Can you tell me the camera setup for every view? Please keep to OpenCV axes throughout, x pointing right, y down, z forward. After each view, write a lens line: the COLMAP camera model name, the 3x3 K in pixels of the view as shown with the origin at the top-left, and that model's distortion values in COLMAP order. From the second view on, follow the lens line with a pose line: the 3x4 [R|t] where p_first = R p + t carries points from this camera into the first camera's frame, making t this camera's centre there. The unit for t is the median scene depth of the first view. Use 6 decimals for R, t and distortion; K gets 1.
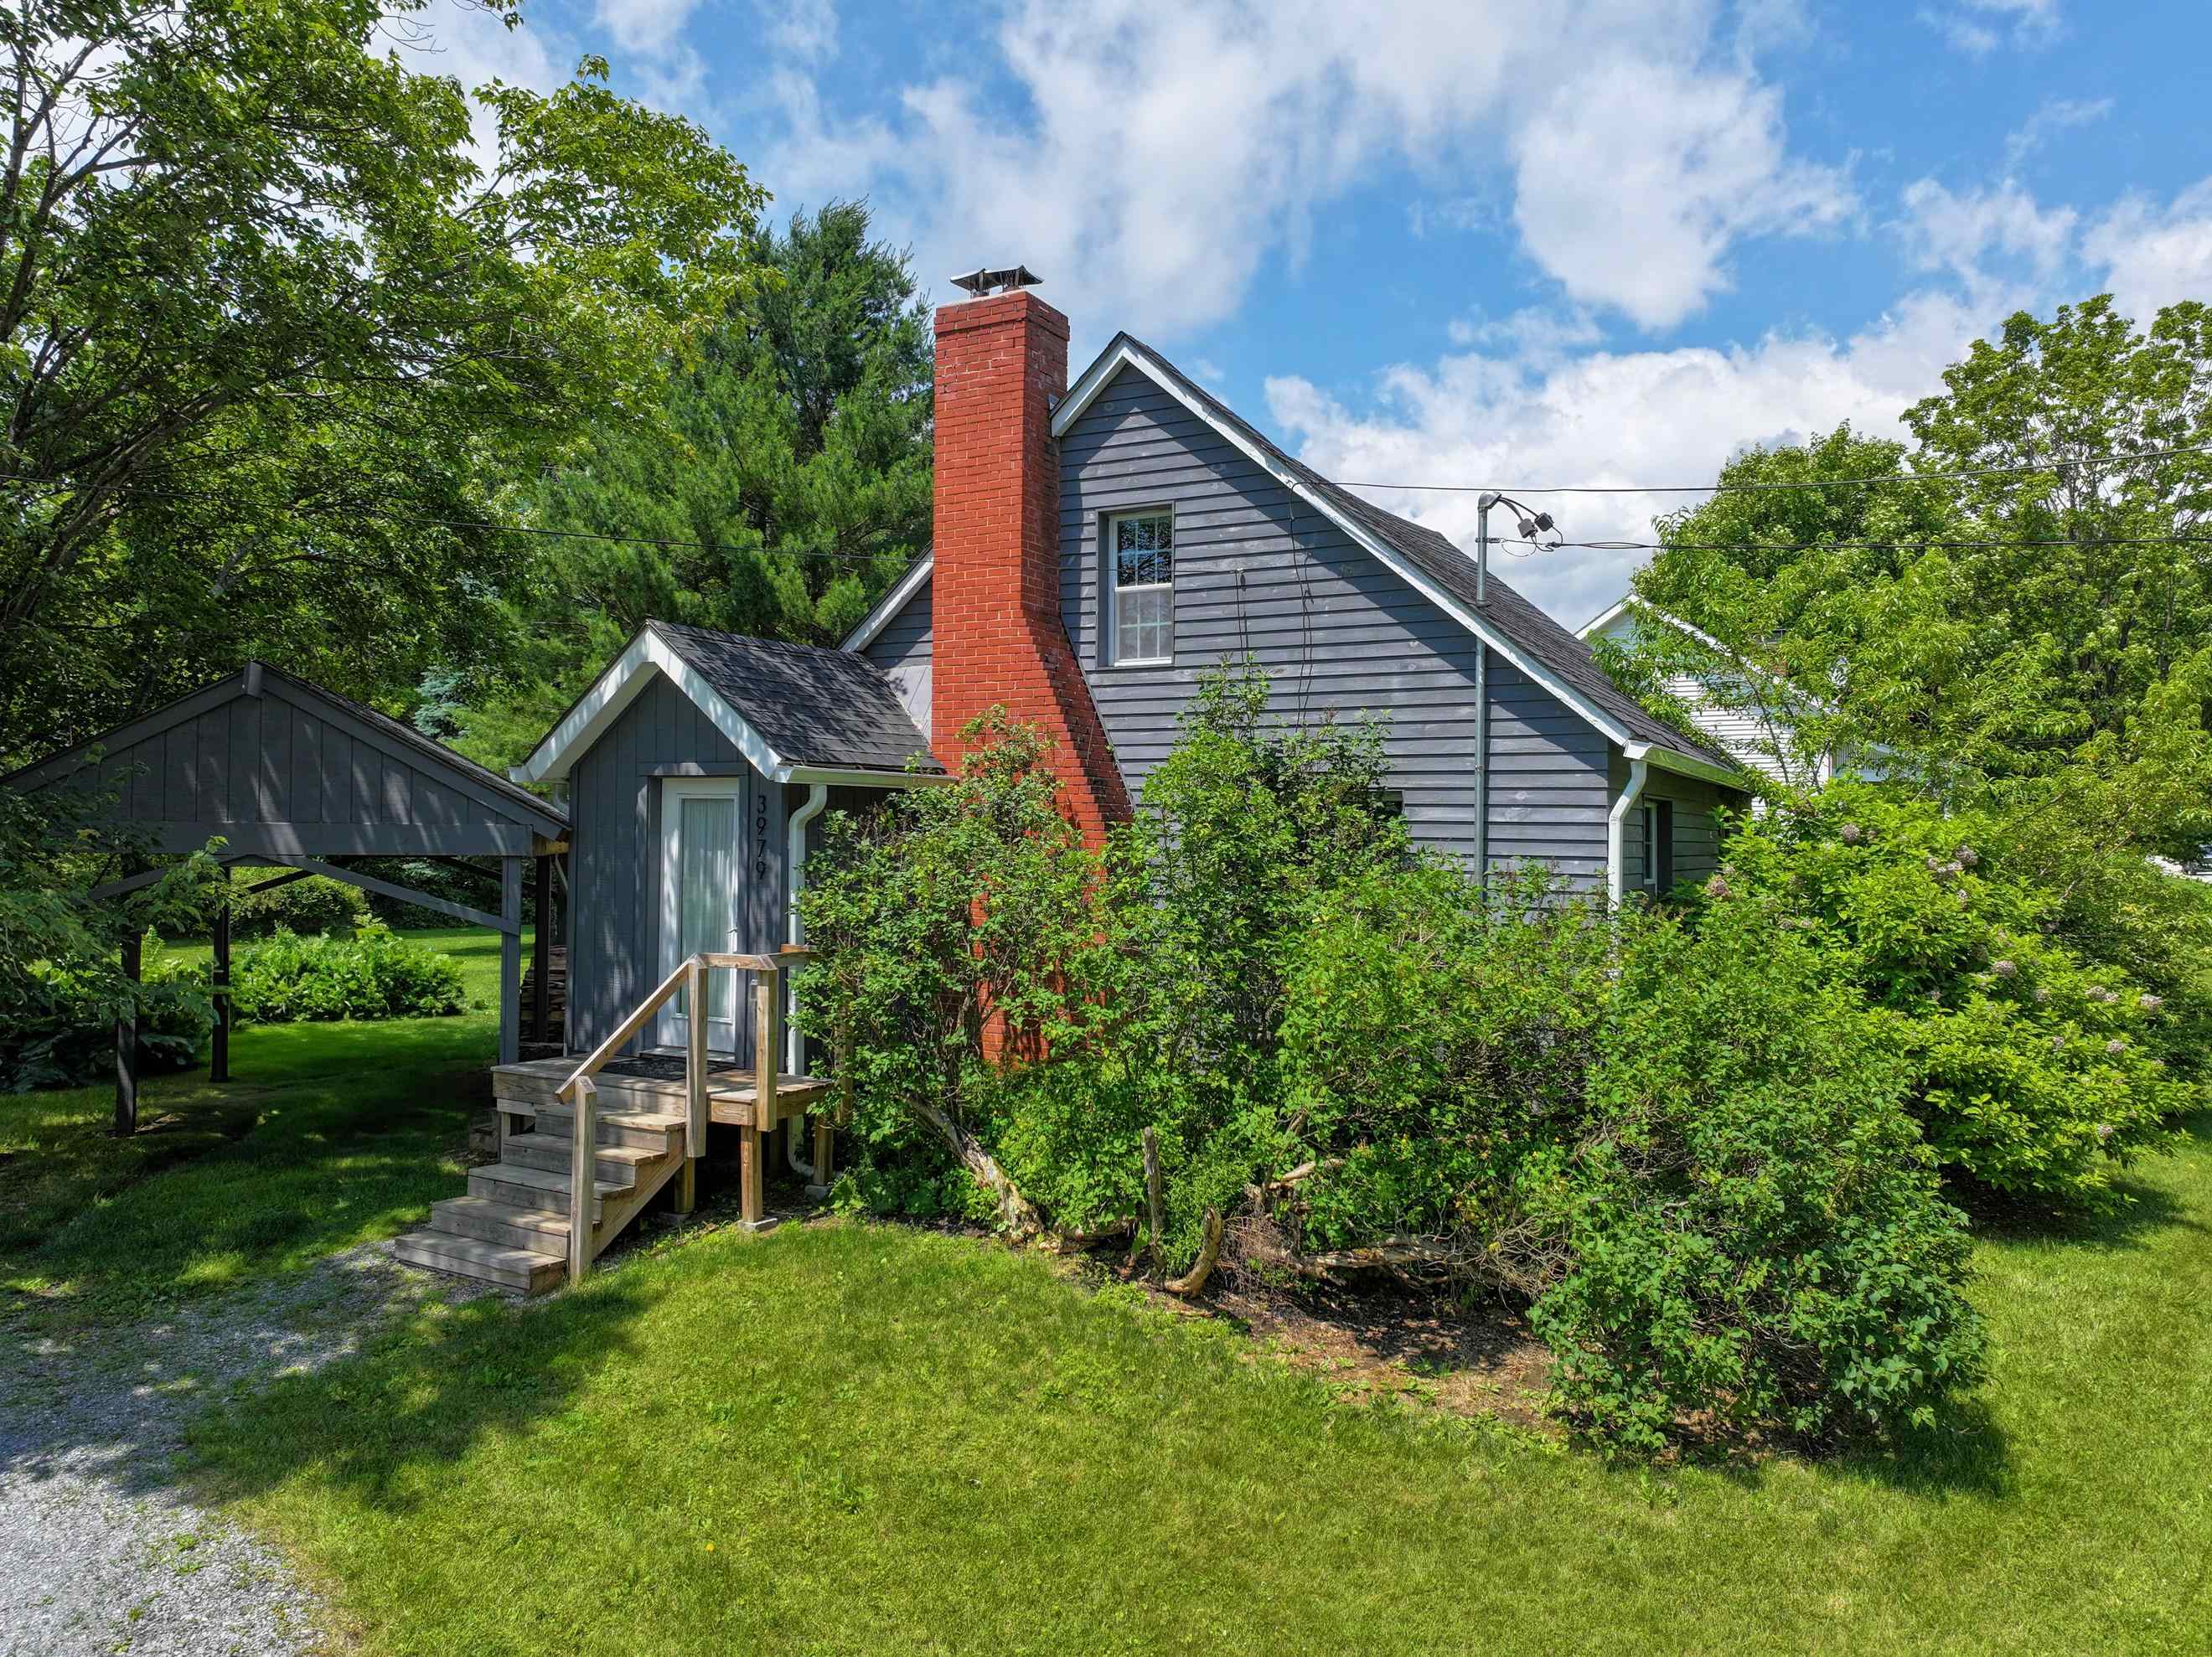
lens RADIAL K [[1558.9, 0, 1093.2], [0, 1558.9, 825.4], [0, 0, 1]] dist [-0.000741, -0.001746]
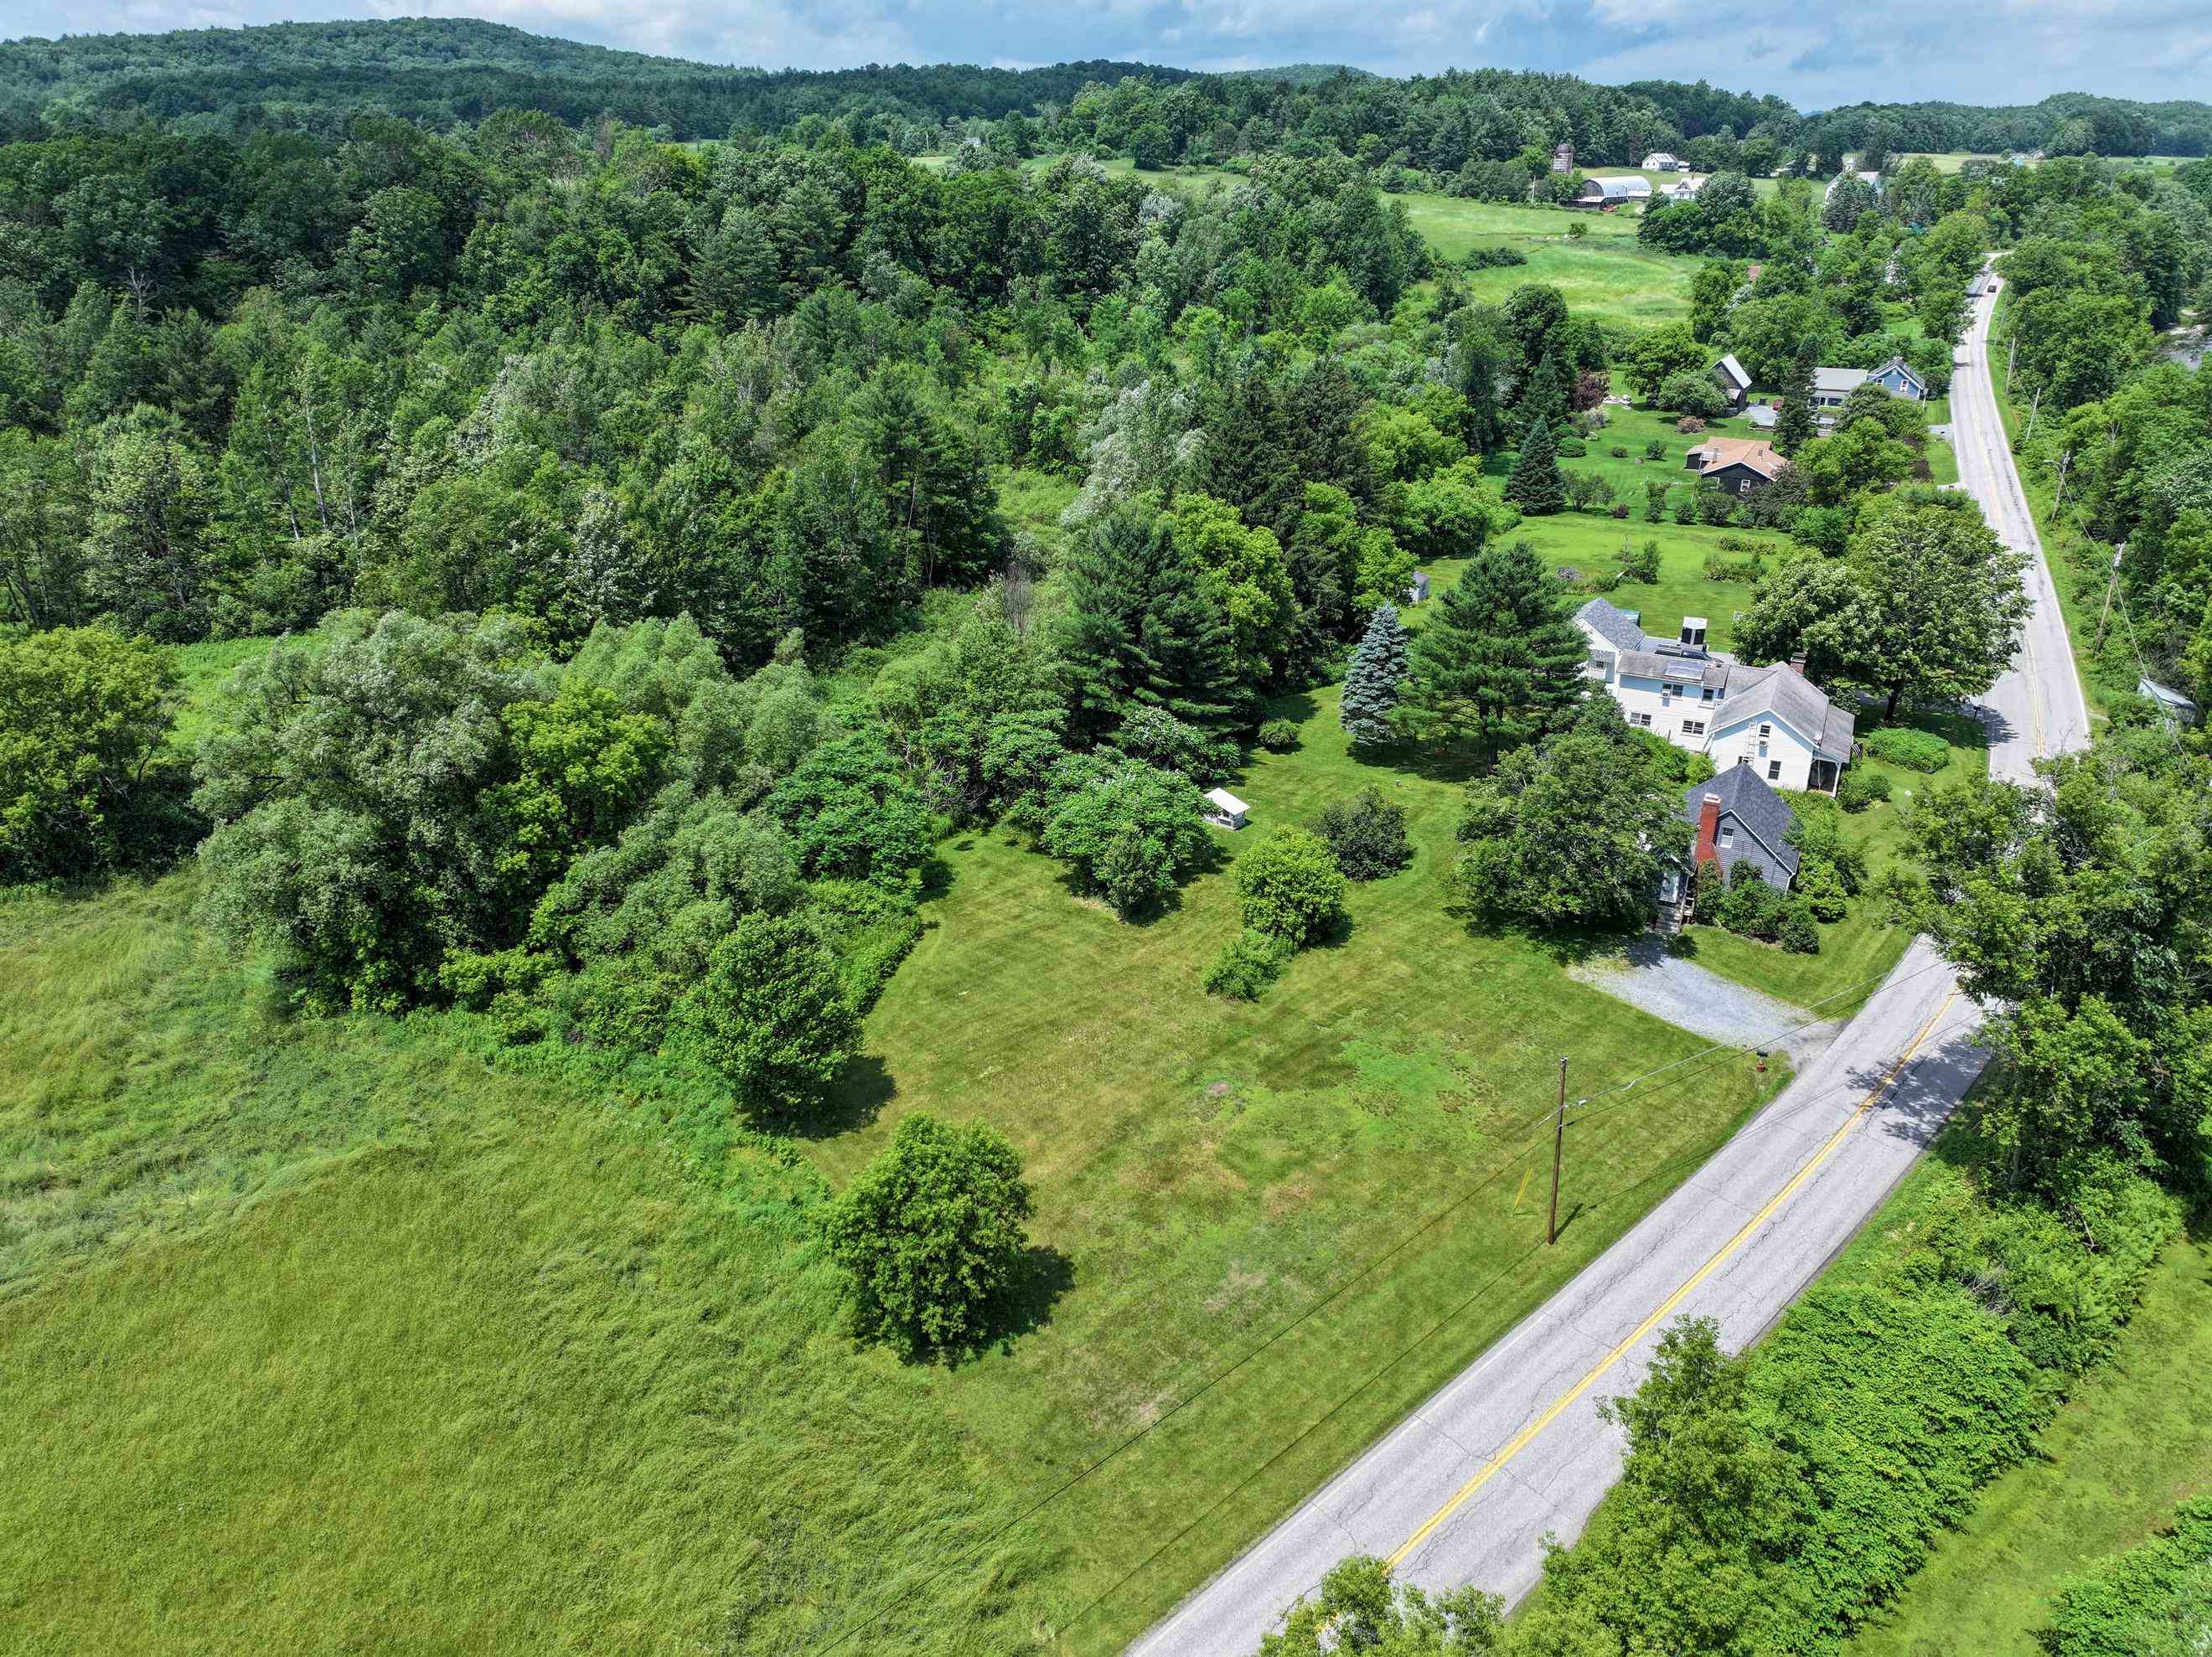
lens RADIAL K [[1572.2, 0, 1106.0], [0, 1572.2, 828.5], [0, 0, 1]] dist [0.005996, 0.002195]
pose [[0.997860, -0.031101, 0.057512, -3.750950], [0.004224, 0.908446, 0.417981, -3.736487], [-0.065246, -0.416844, 0.906633, -6.231619]]
